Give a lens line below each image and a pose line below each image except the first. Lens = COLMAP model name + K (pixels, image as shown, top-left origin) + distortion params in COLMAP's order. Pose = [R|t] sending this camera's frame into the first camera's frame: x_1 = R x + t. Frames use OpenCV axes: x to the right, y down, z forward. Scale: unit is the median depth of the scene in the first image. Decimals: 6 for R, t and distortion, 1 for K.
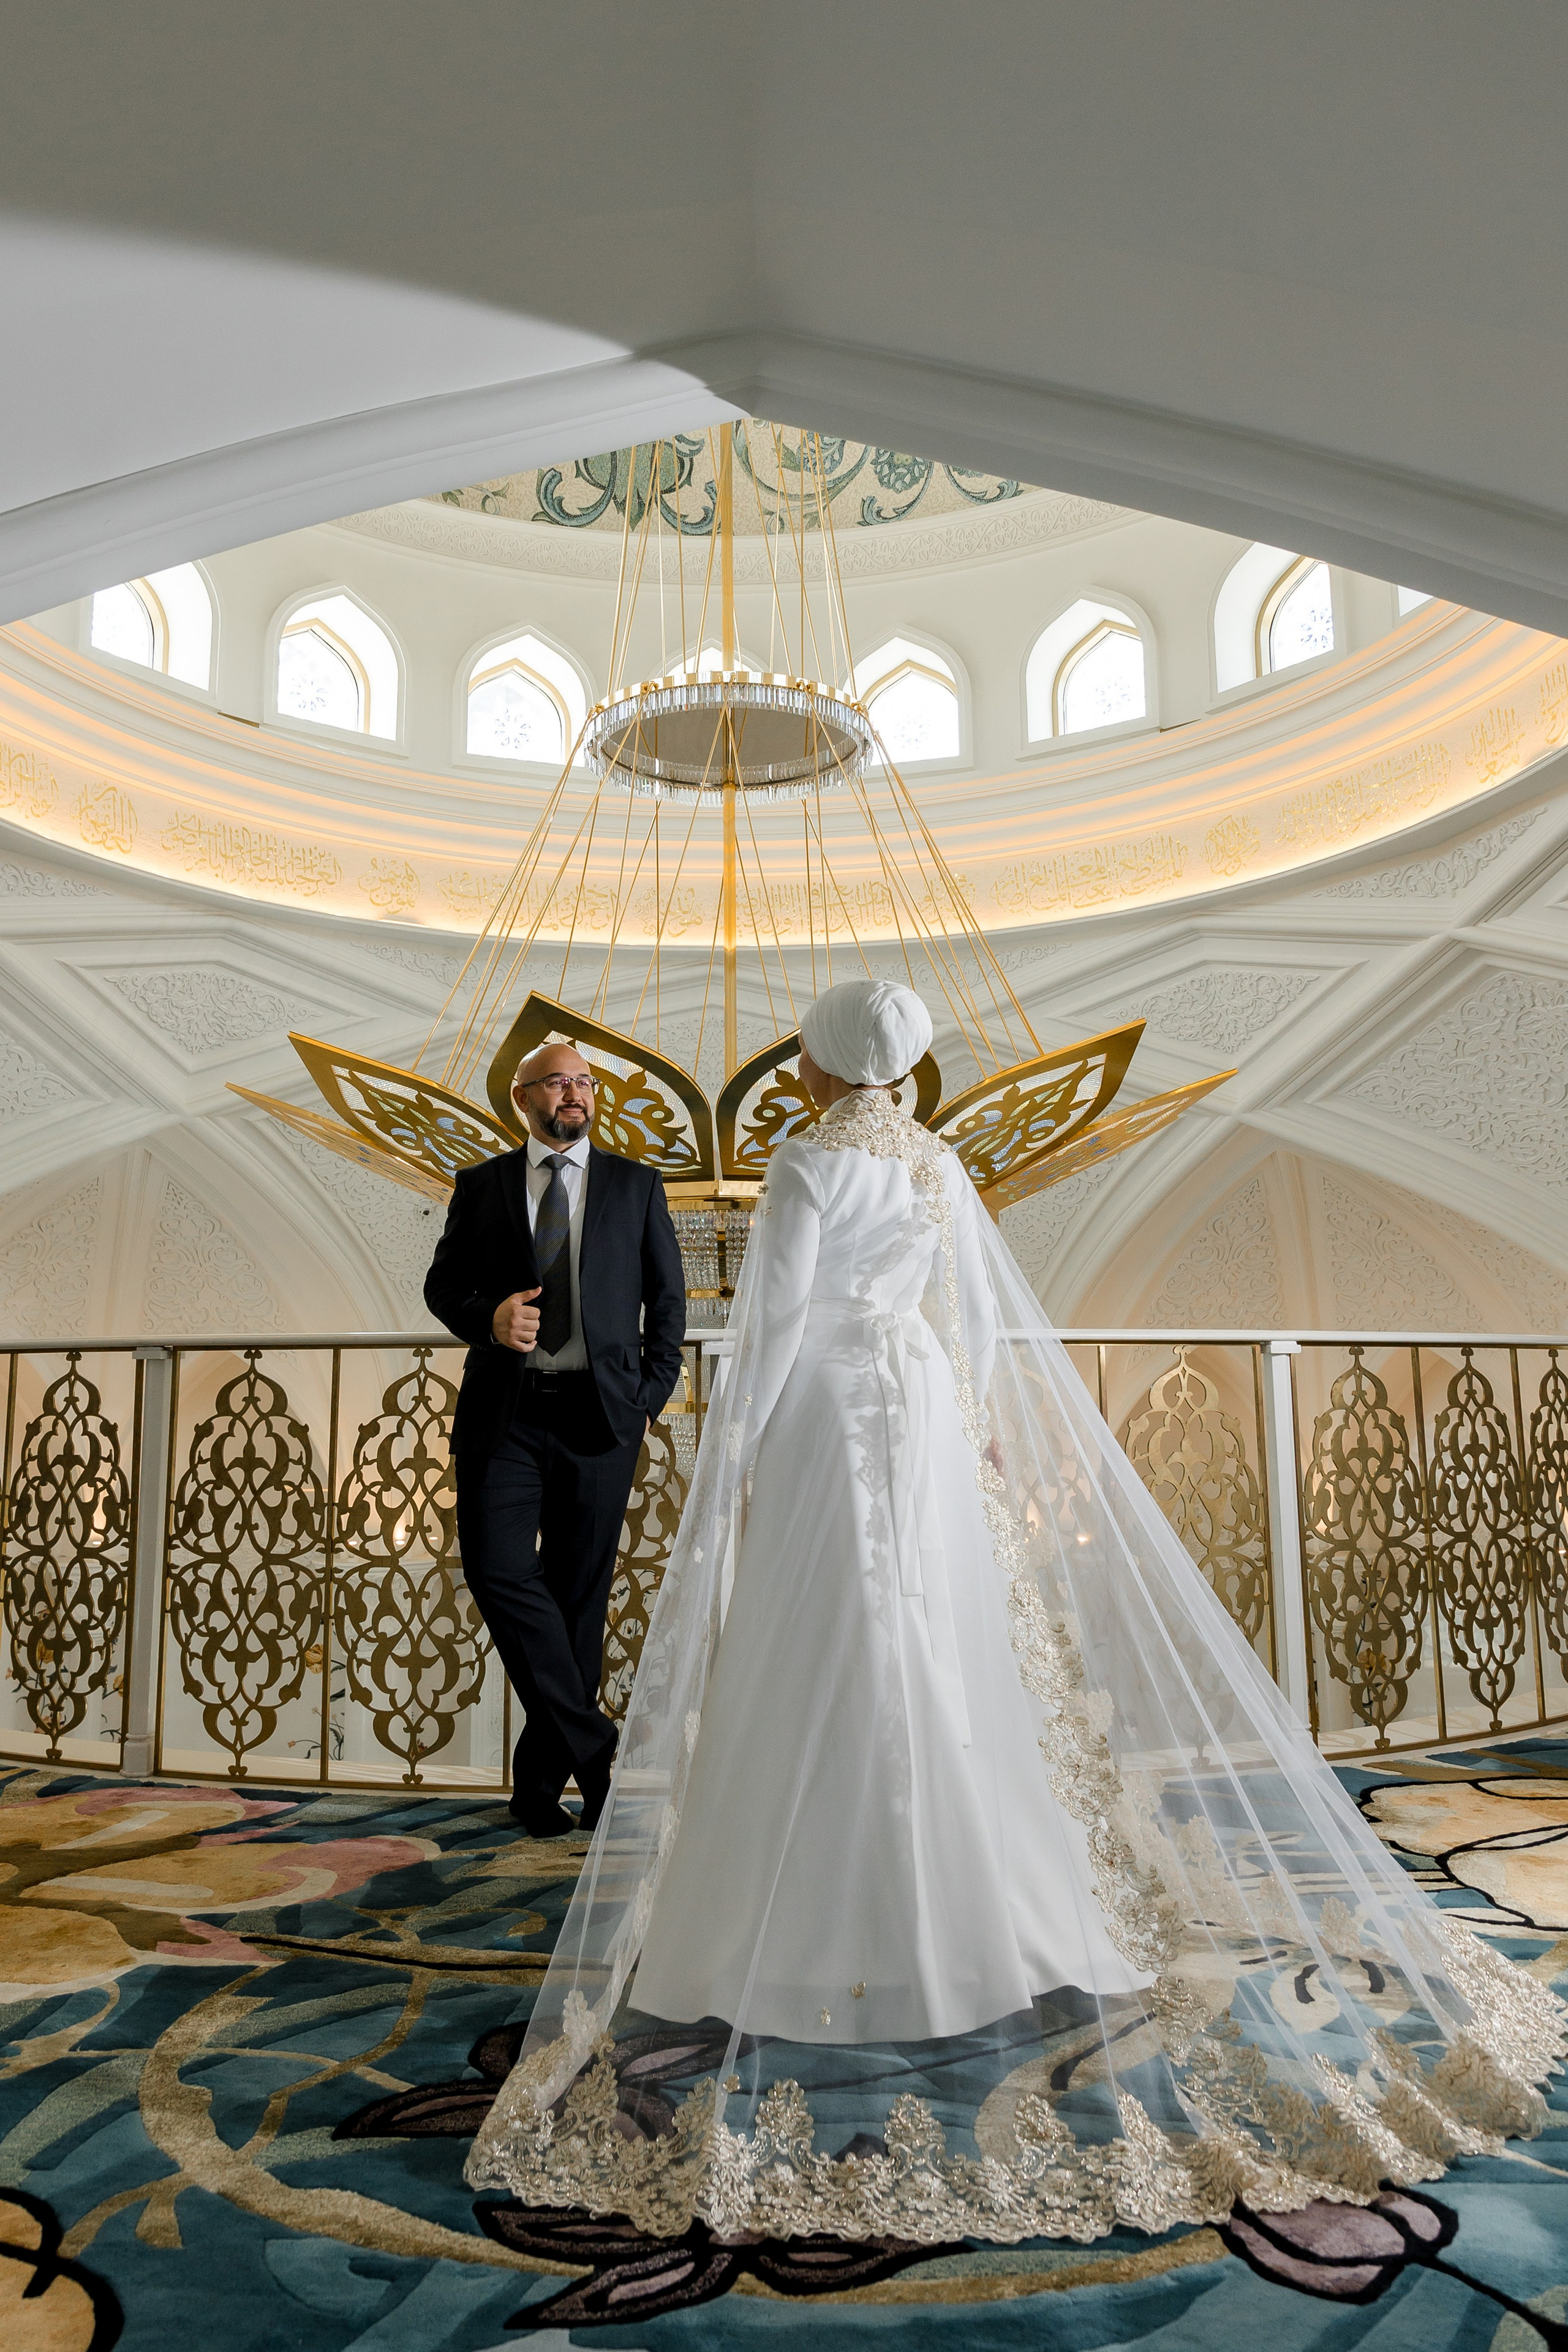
lens RADIAL K [[1741.9, 0, 716.4], [0, 1741.9, 1164.7], [0, 0, 1]] dist [0.008794, -0.000654]
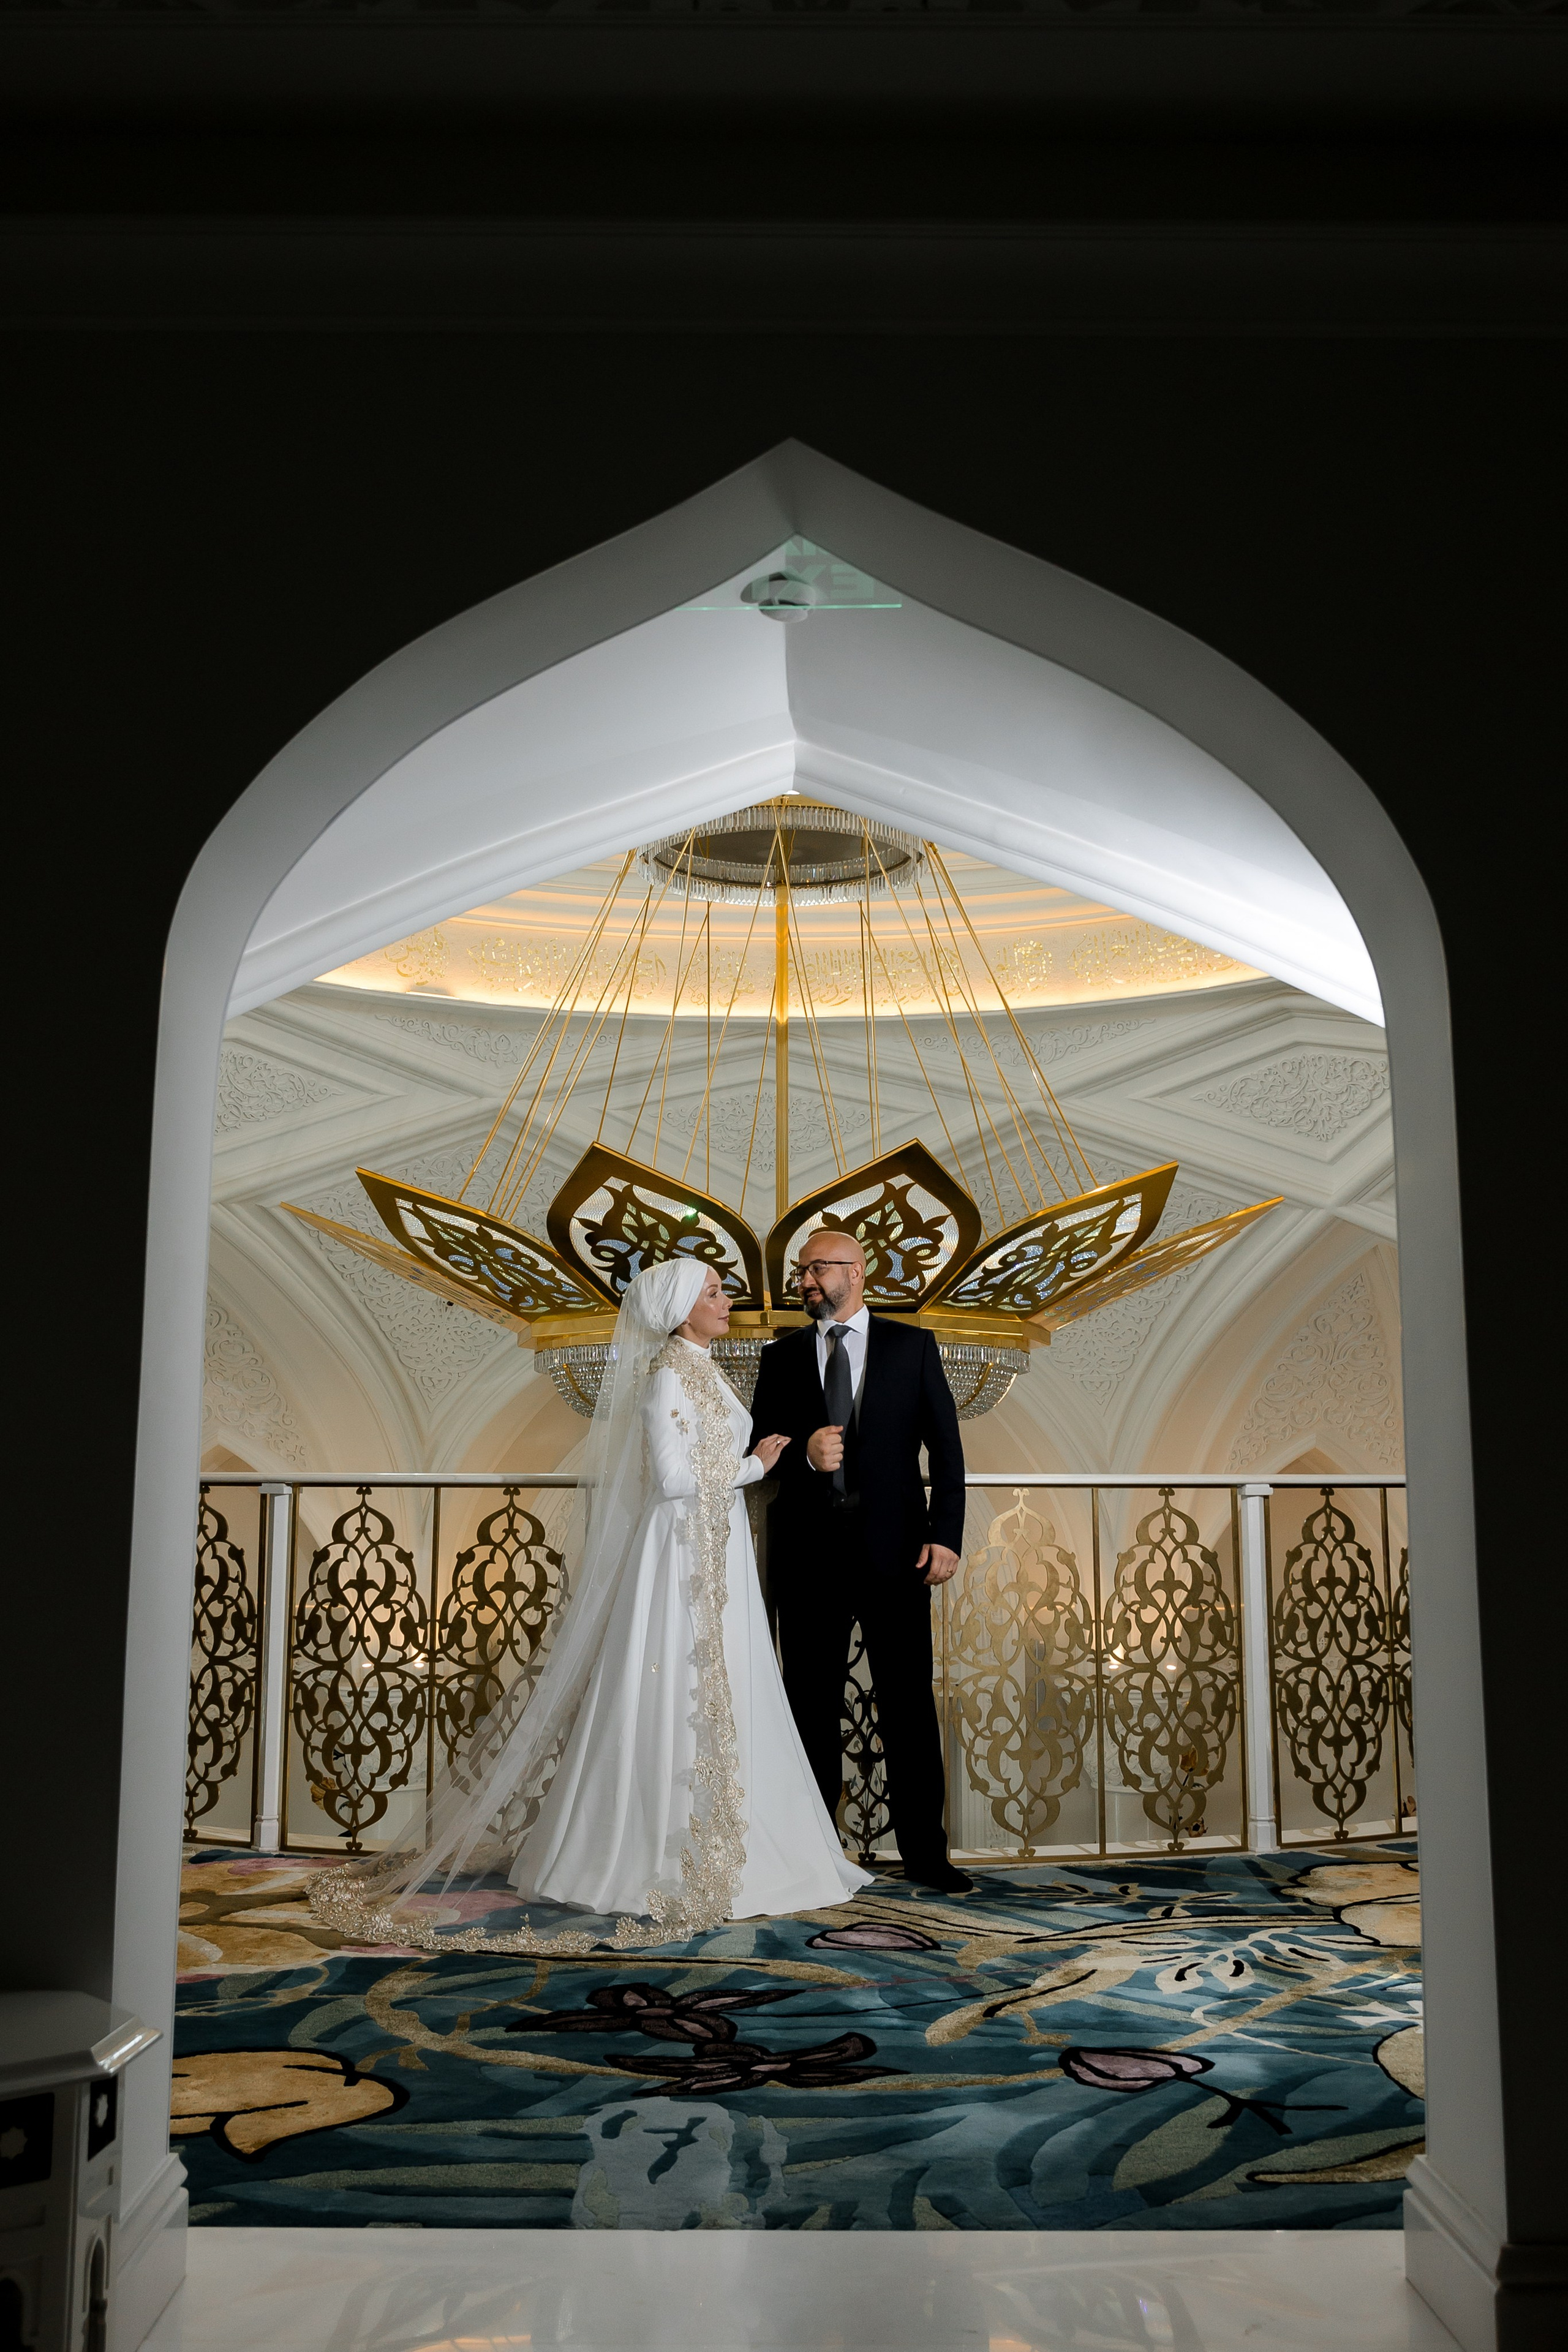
lens RADIAL K [[2242.3, 0, 745.2], [0, 2242.3, 1177.8], [0, 0, 1]] dist [-0.008698, 0.000070]
pose [[0.999909, 0.004832, -0.012628, 0.003990], [-0.004903, 0.999972, -0.005583, -0.061419], [0.012601, 0.005644, 0.999905, -0.325417]]
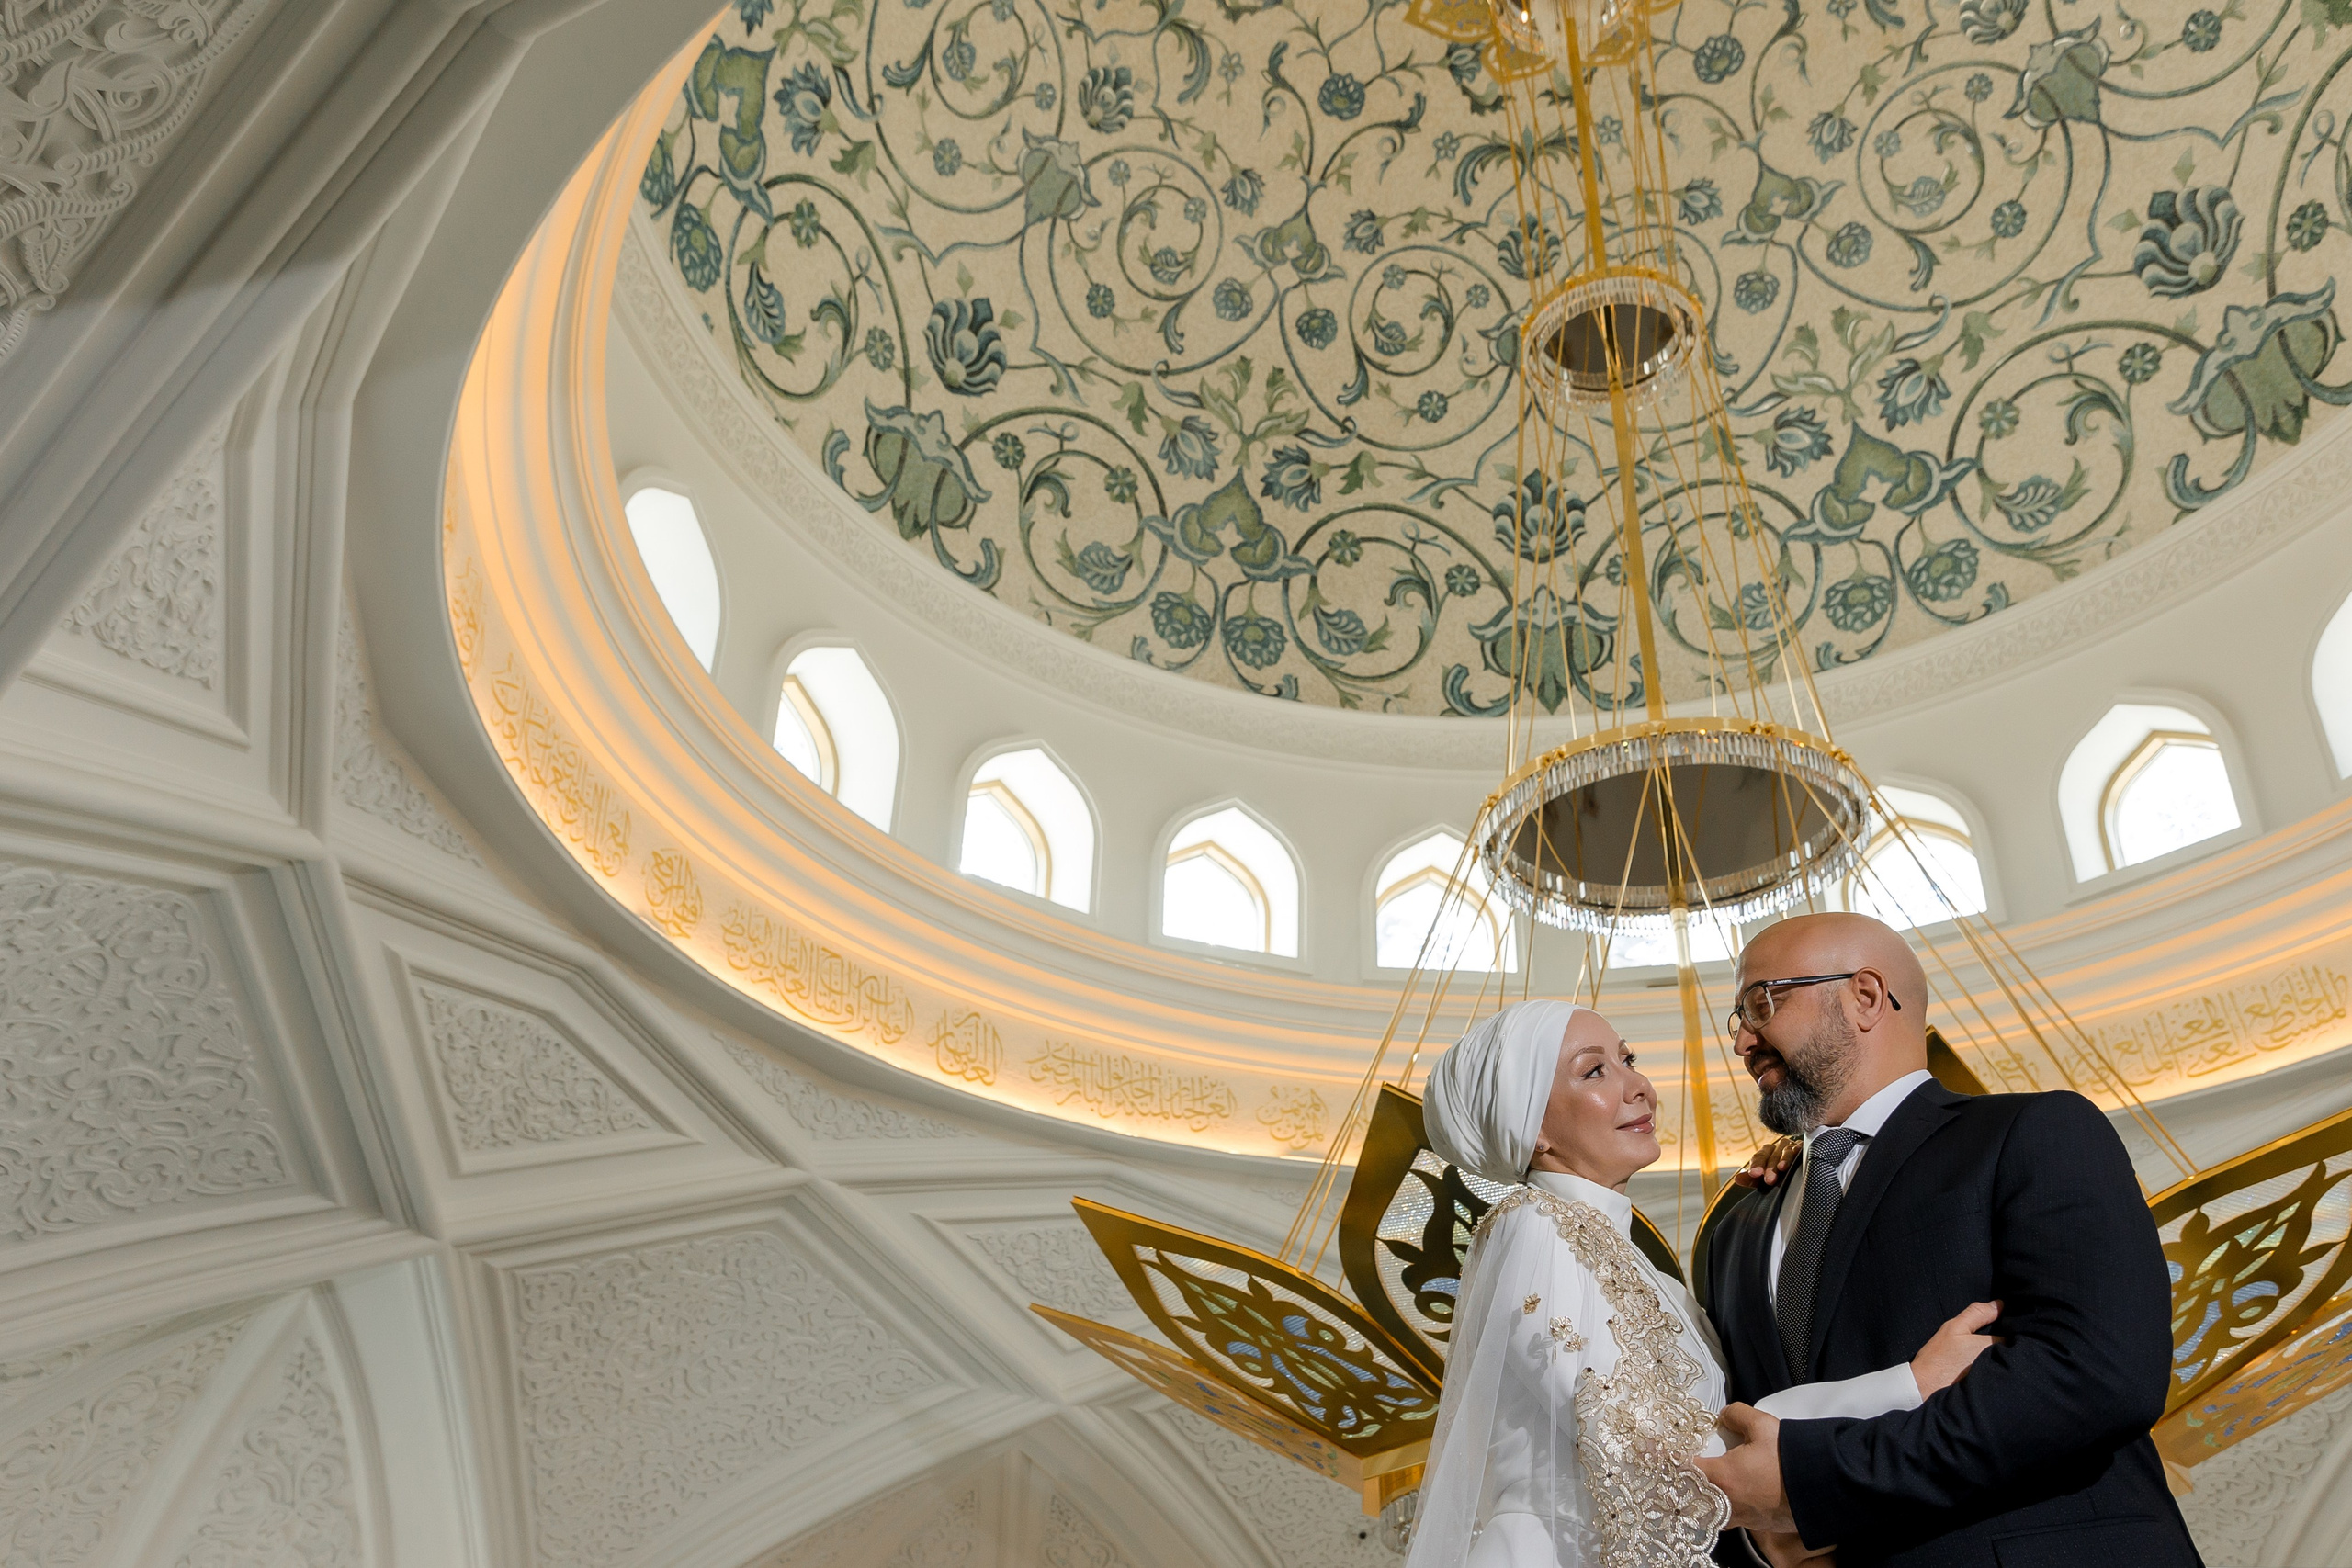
lens RADIAL K [[1741.8, 0, 1215.4], [0, 1741.8, 885.5], [0, 0, 1]] dist [0.008794, -0.000654]
pose [[0.960732, -0.107274, -0.255903, 0.010242], [0.010703, 0.935886, -0.352140, 0.055748], [0.277272, 0.335573, 0.900284, 0.307621]]
